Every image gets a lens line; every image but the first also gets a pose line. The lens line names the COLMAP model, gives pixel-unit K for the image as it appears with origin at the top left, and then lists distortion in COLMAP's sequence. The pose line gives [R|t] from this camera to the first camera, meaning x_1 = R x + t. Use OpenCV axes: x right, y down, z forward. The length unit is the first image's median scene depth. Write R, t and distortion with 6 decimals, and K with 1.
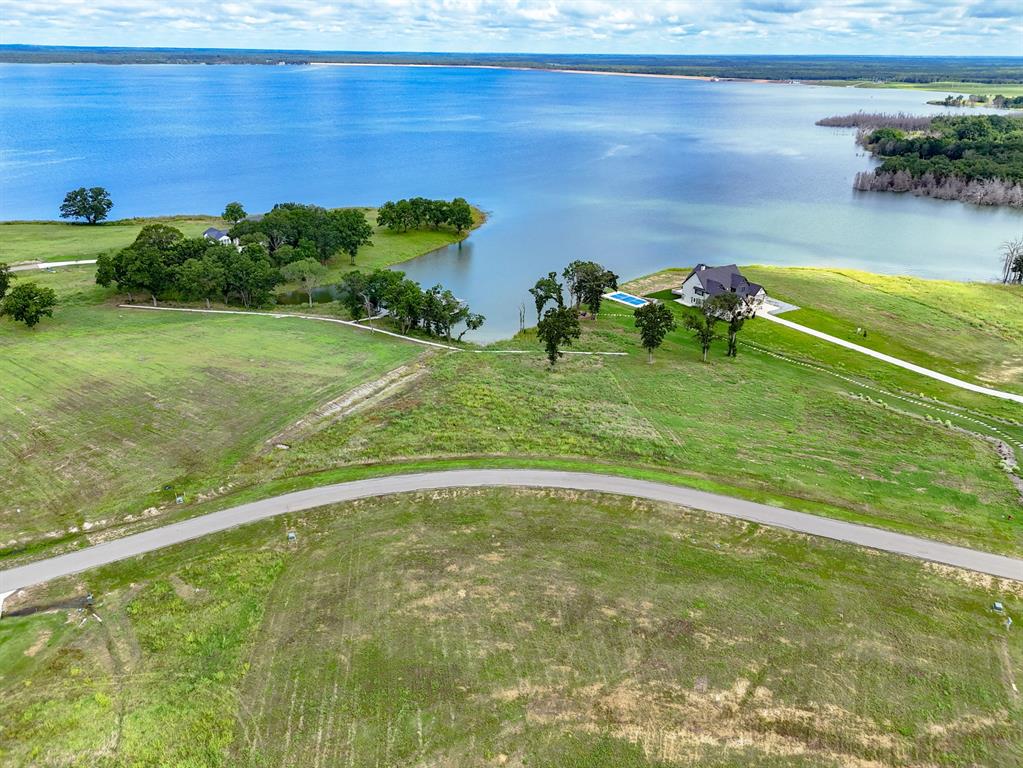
lens RADIAL K [[755.4, 0, 511.5], [0, 755.4, 384.0], [0, 0, 1]] dist [0.041628, -0.043172]
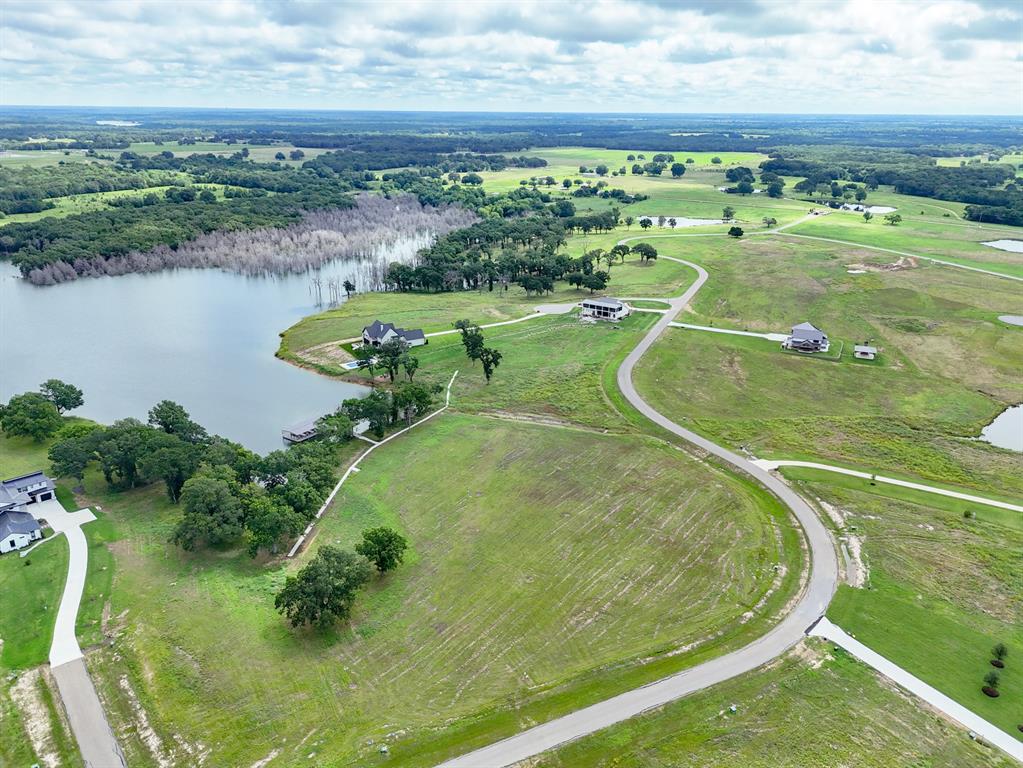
lens RADIAL K [[755.0, 0, 512.3], [0, 755.0, 378.4], [0, 0, 1]] dist [0.055804, -0.051484]
pose [[-0.016005, -0.344166, 0.938773, -1.906201], [0.393418, 0.860992, 0.322358, -0.687421], [-0.919220, 0.374489, 0.121621, 0.887007]]
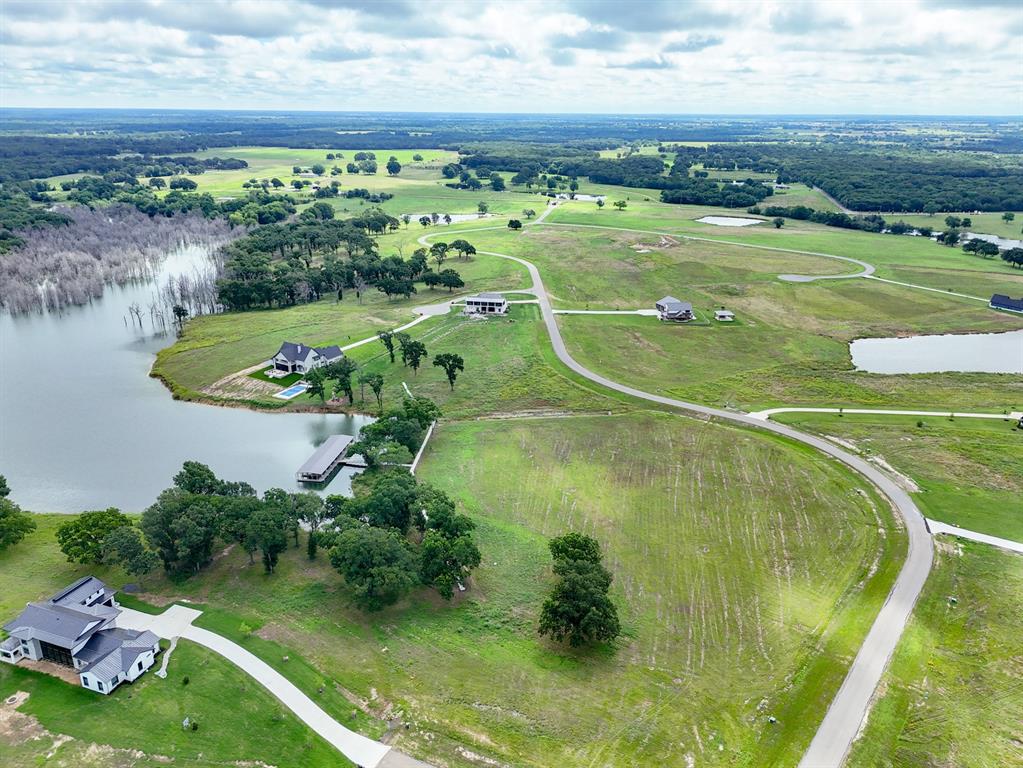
lens RADIAL K [[755.0, 0, 512.3], [0, 755.0, 378.4], [0, 0, 1]] dist [0.055804, -0.051484]
pose [[-0.450387, -0.310225, 0.837205, -1.730656], [0.348065, 0.802498, 0.484611, -0.991467], [-0.822194, 0.509664, -0.253456, 1.582858]]
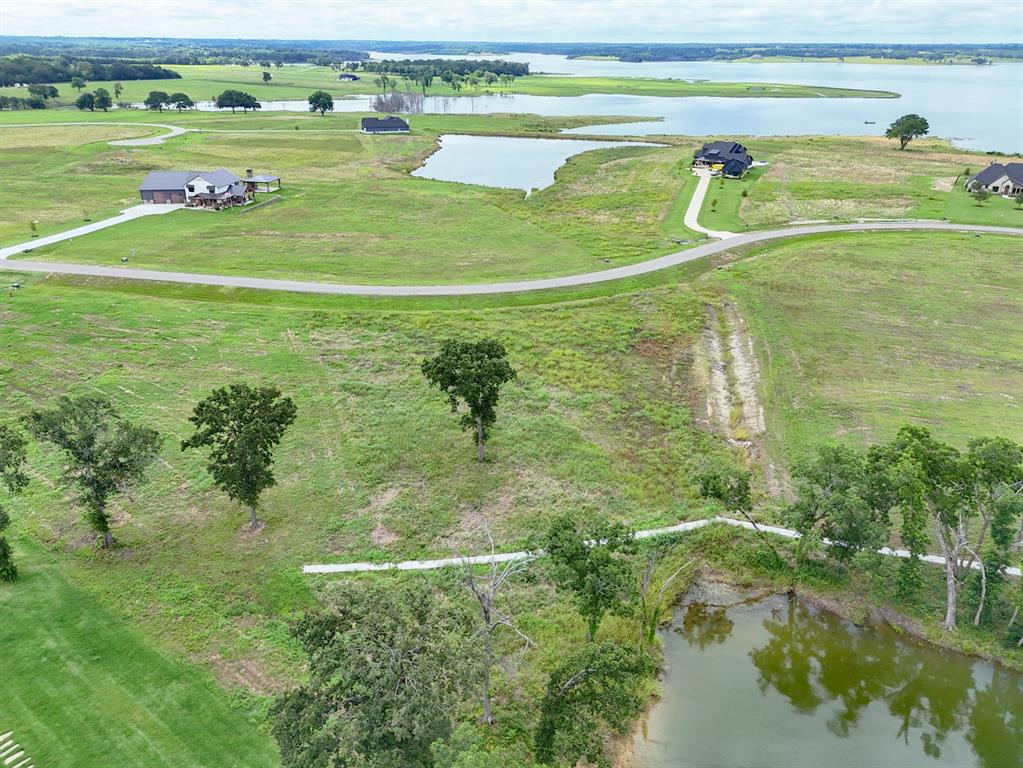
lens RADIAL K [[755.0, 0, 512.3], [0, 755.0, 378.4], [0, 0, 1]] dist [0.055804, -0.051484]
pose [[-0.968150, 0.084596, -0.235645, 0.175333], [-0.116675, 0.680300, 0.723587, -0.494450], [0.221521, 0.728035, -0.648763, 1.553107]]
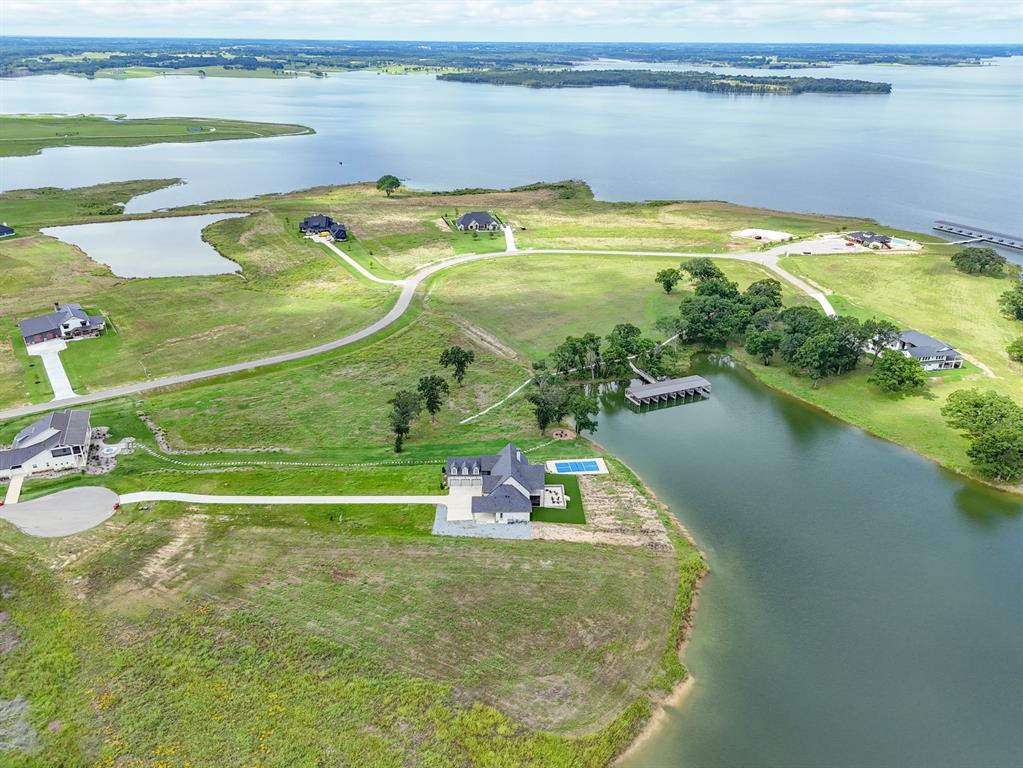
lens RADIAL K [[755.0, 0, 512.3], [0, 755.0, 378.4], [0, 0, 1]] dist [0.055804, -0.051484]
pose [[-0.513386, 0.337024, -0.789209, 1.352676], [-0.357198, 0.752278, 0.553613, -1.030638], [0.780285, 0.566120, -0.265825, 1.750308]]
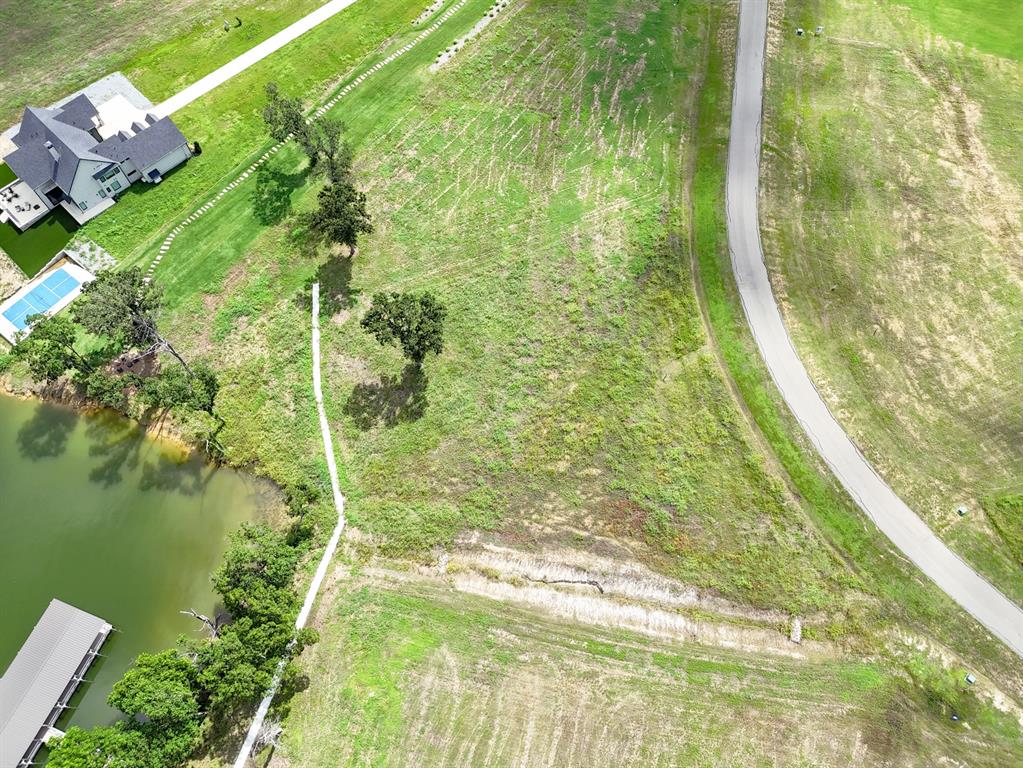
lens RADIAL K [[752.9, 0, 512.3], [0, 752.9, 380.3], [0, 0, 1]] dist [0.064128, -0.070401]
pose [[-0.242509, -0.877393, 0.413969, -0.310635], [0.373078, 0.309551, 0.874637, -0.692234], [-0.895546, 0.366551, 0.252267, 0.921738]]
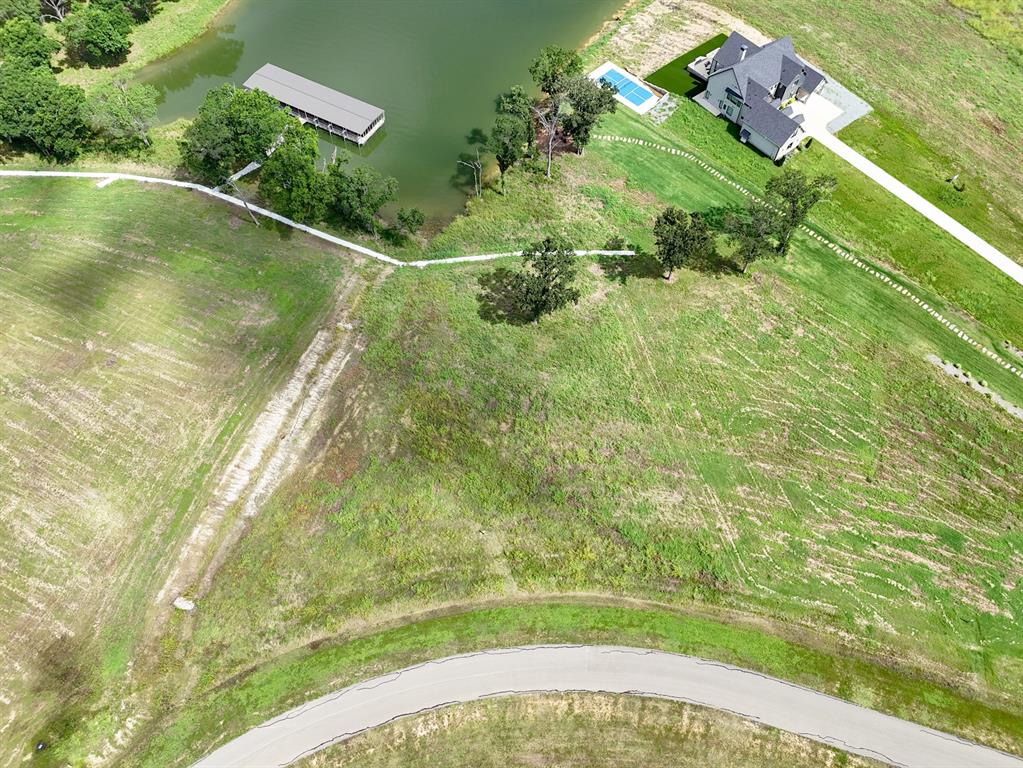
lens RADIAL K [[752.9, 0, 512.3], [0, 752.9, 380.3], [0, 0, 1]] dist [0.064128, -0.070401]
pose [[0.993314, -0.094719, 0.065992, -0.023708], [0.039857, 0.817889, 0.573993, -0.459238], [-0.108342, -0.567526, 0.816196, 0.478533]]
